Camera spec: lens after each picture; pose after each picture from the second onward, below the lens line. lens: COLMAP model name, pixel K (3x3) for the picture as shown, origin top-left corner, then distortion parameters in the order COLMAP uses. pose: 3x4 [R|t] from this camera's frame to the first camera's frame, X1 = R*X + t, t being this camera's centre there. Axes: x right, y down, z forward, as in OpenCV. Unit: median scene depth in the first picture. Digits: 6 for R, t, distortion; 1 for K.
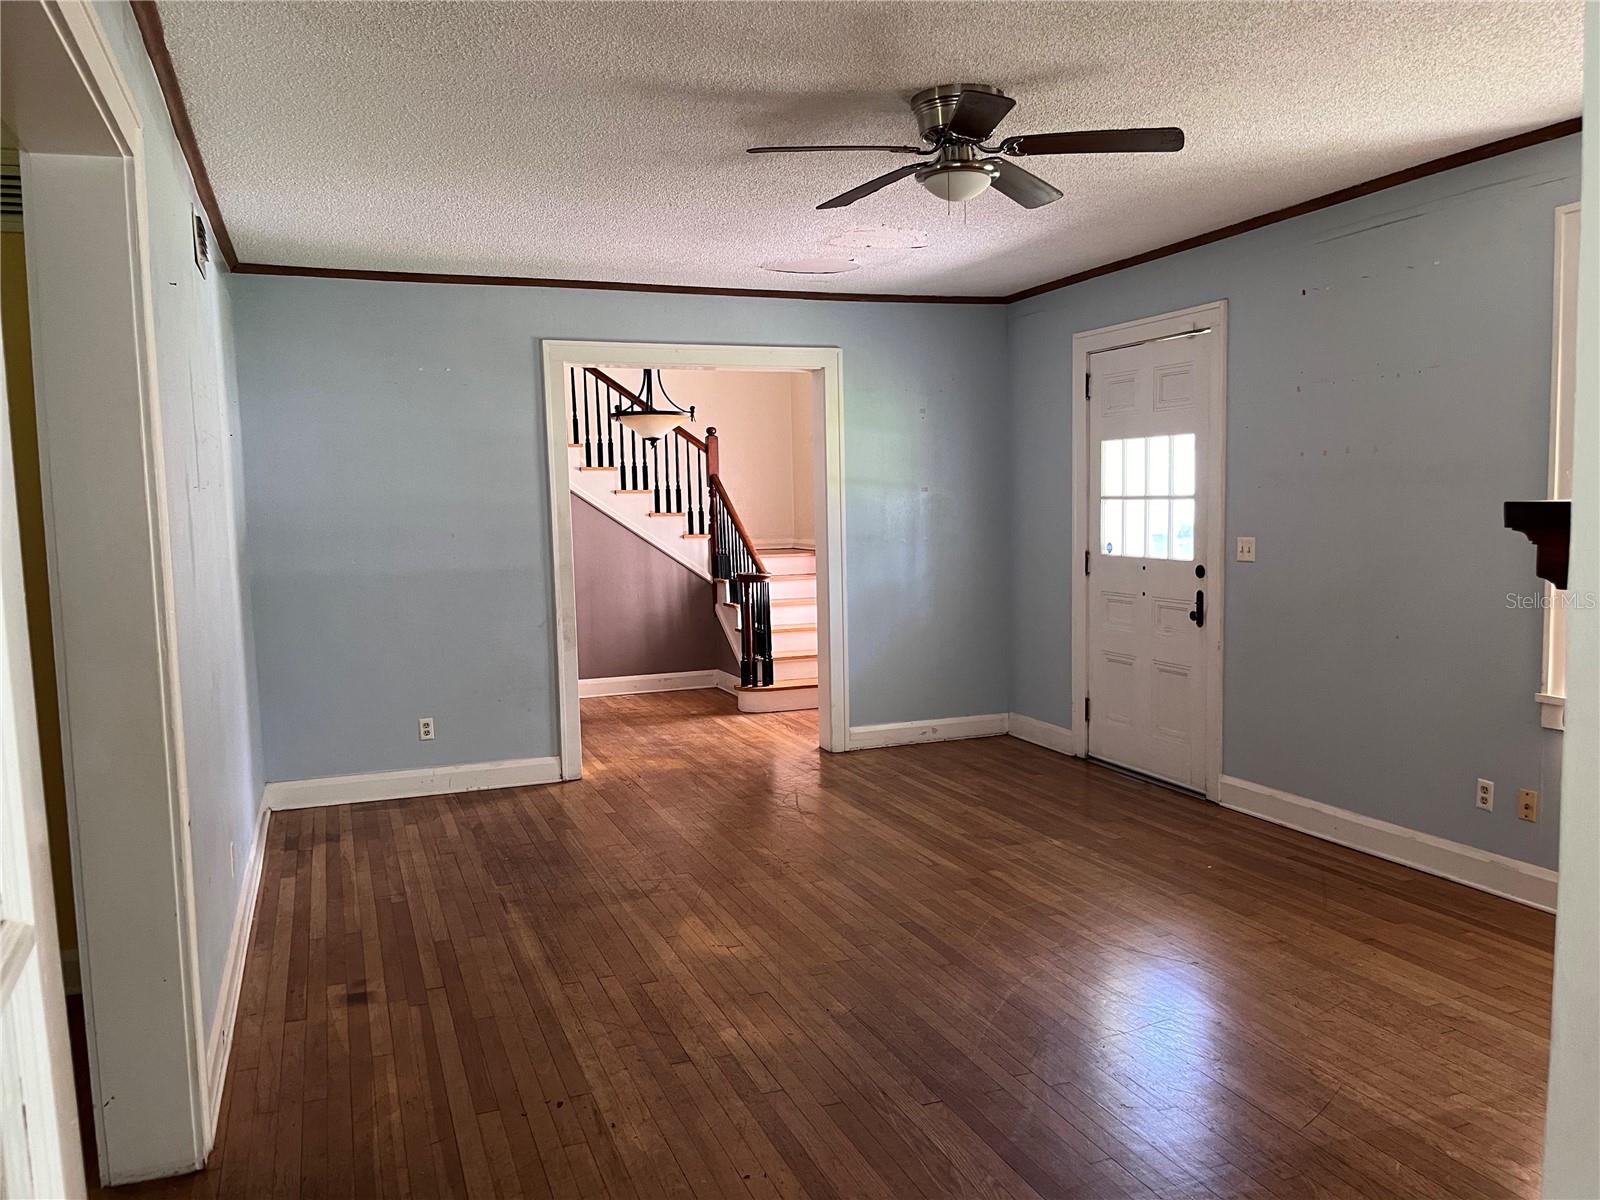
lens RADIAL K [[1204.3, 0, 806.7], [0, 1204.3, 611.6], [0, 0, 1]] dist [0.006246, -0.008798]
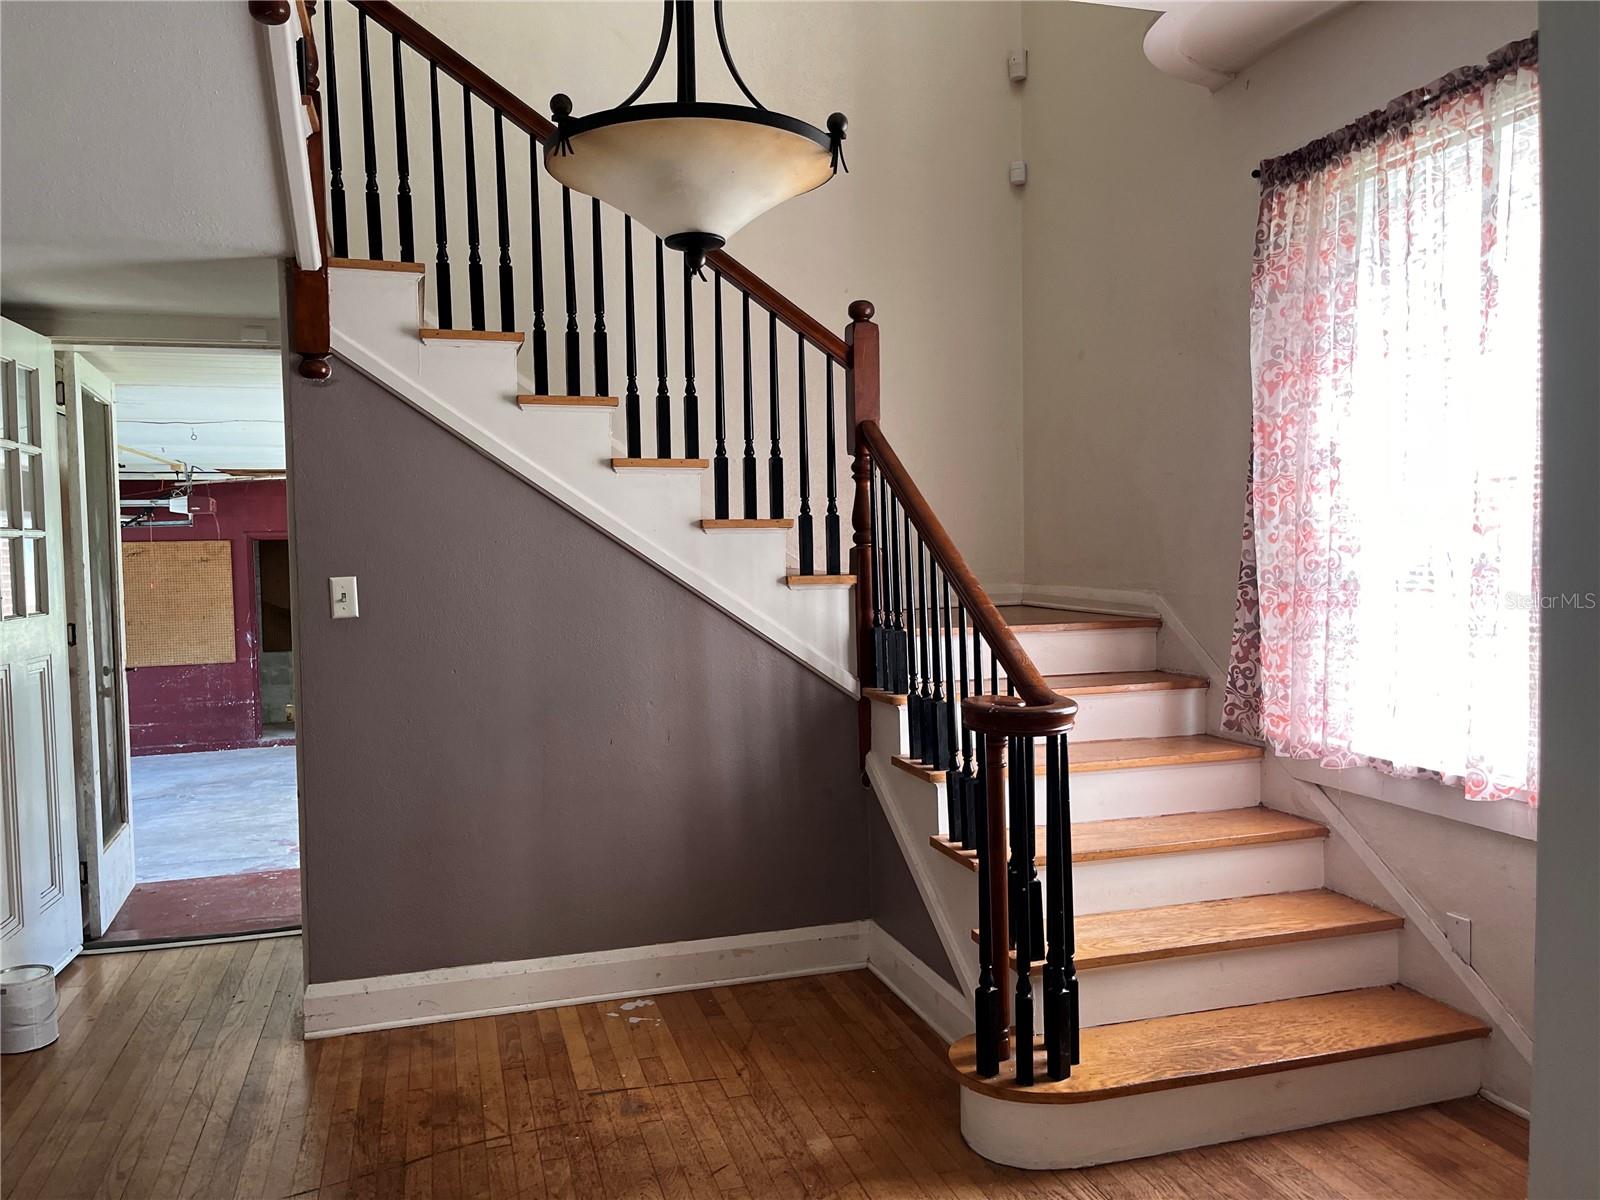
lens RADIAL K [[1204.3, 0, 797.8], [0, 1204.3, 595.0], [0, 0, 1]] dist [0.006246, -0.008798]
pose [[0.996952, 0.006230, -0.077769, -0.068910], [-0.010582, 0.998393, -0.055672, -0.036112], [0.077297, 0.056325, 0.995416, 0.615415]]
